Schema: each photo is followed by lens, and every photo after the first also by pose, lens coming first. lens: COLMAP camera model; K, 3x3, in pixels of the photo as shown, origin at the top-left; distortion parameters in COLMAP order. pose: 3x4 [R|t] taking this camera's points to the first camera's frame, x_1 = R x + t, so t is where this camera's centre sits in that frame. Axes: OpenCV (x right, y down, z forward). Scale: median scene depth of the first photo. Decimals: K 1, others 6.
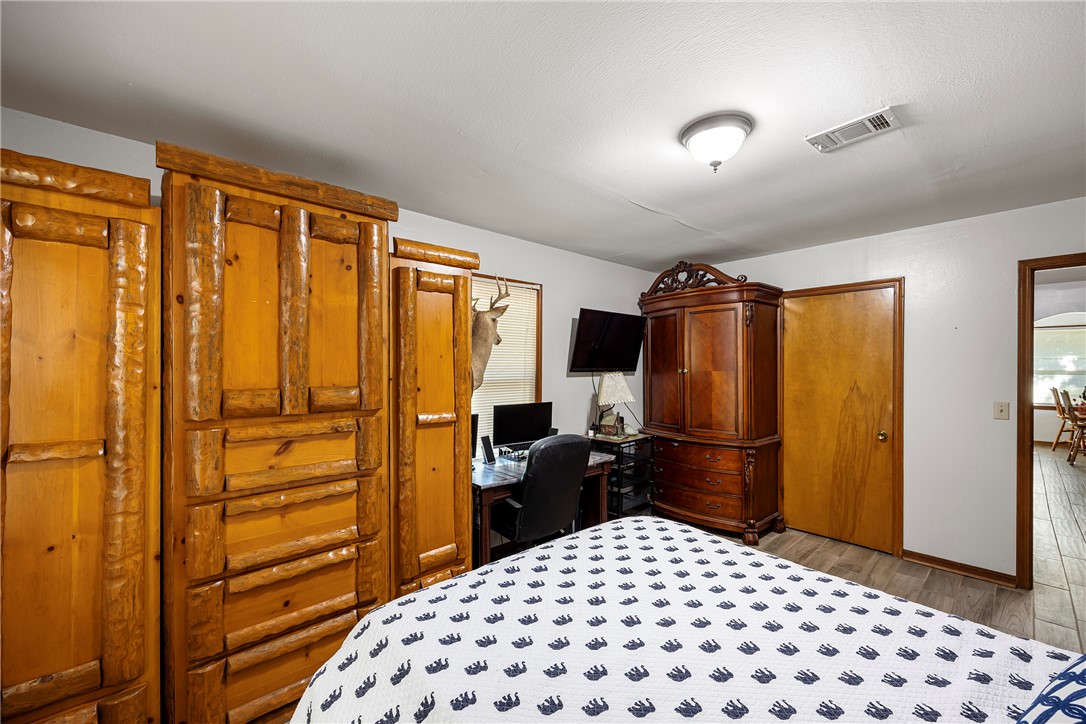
lens RADIAL K [[421.4, 0, 547.4], [0, 421.4, 364.3], [0, 0, 1]] dist [0.000694, -0.000294]
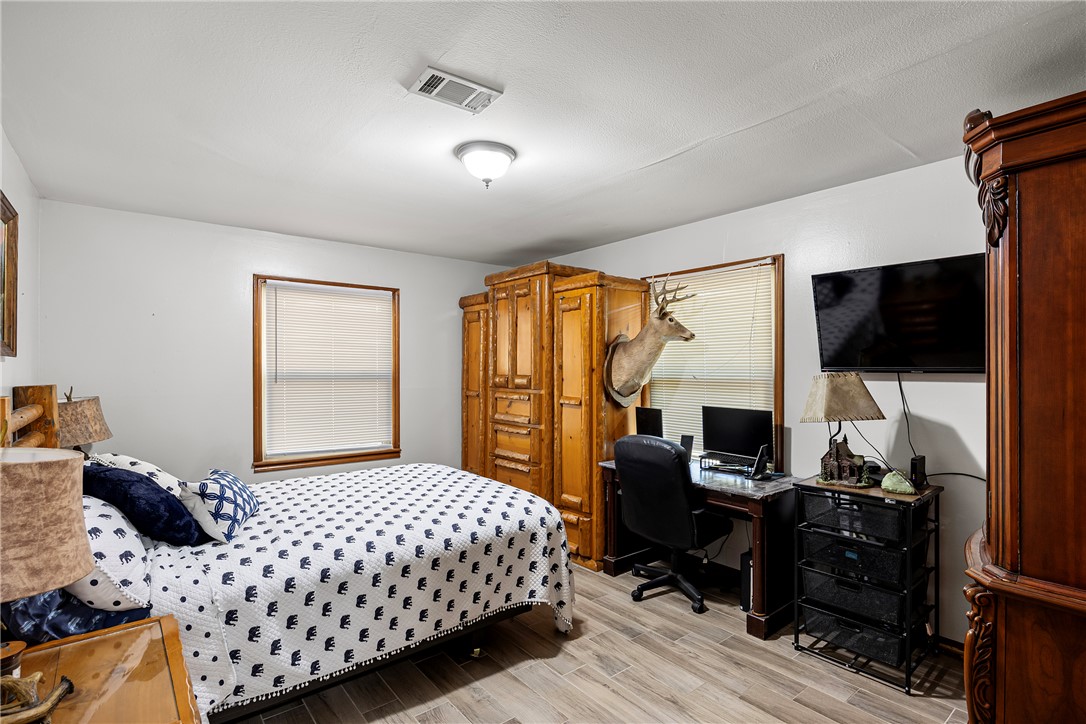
lens RADIAL K [[520.1, 0, 548.3], [0, 520.1, 365.5], [0, 0, 1]] dist [0.001017, 0.000307]
pose [[-0.030517, 0.008745, -0.999496, 1.700187], [0.005913, 0.999946, 0.008569, -0.004590], [0.999517, -0.005648, -0.030567, 1.165340]]
